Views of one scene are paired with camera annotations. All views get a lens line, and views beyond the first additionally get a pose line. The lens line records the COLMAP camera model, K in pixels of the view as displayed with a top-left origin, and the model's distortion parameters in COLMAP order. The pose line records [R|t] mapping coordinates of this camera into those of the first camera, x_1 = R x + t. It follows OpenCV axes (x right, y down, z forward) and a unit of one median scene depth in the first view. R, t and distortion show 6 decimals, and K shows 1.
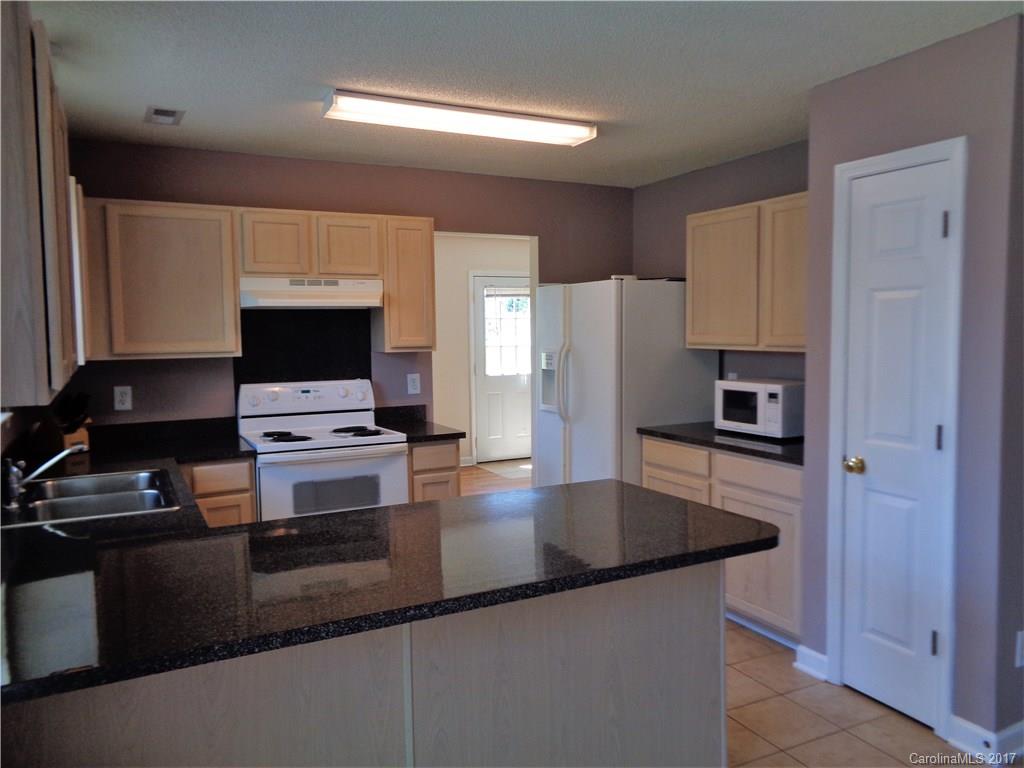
lens RADIAL K [[770.4, 0, 514.1], [0, 770.4, 381.7], [0, 0, 1]] dist [0.009413, 0.001515]
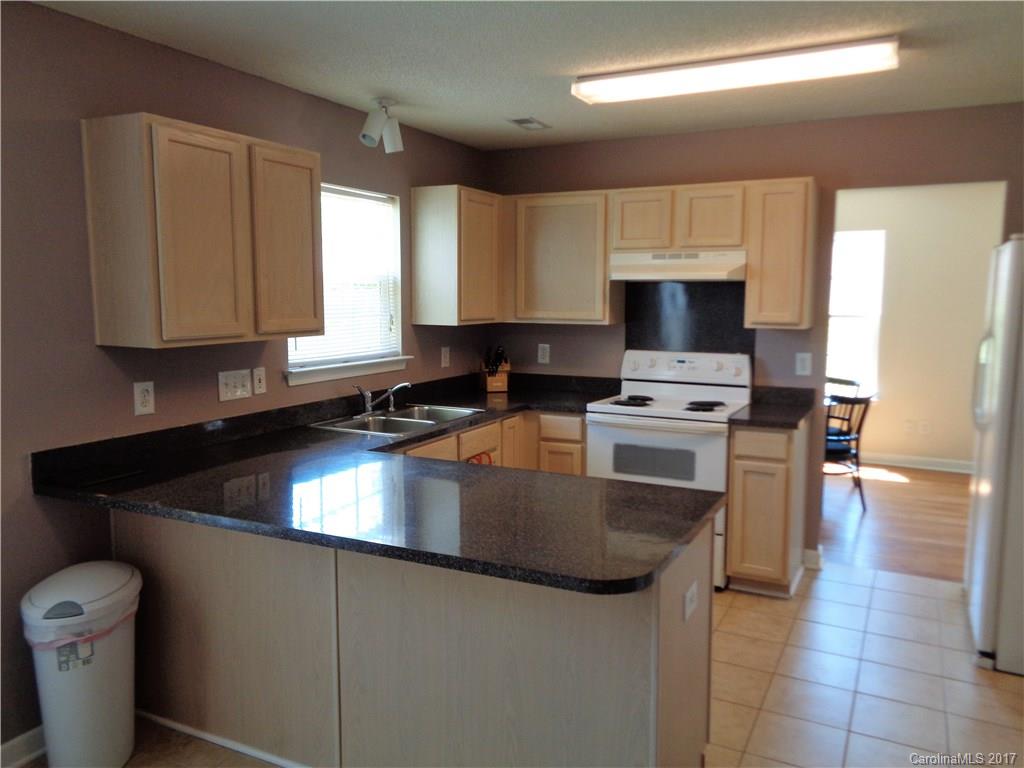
lens RADIAL K [[770.4, 0, 539.4], [0, 770.4, 382.2], [0, 0, 1]] dist [0.009413, 0.001515]
pose [[0.588987, 0.108358, -0.800845, 0.479548], [-0.068990, 0.994094, 0.083767, -0.035490], [0.805192, 0.005912, 0.592984, 0.249960]]
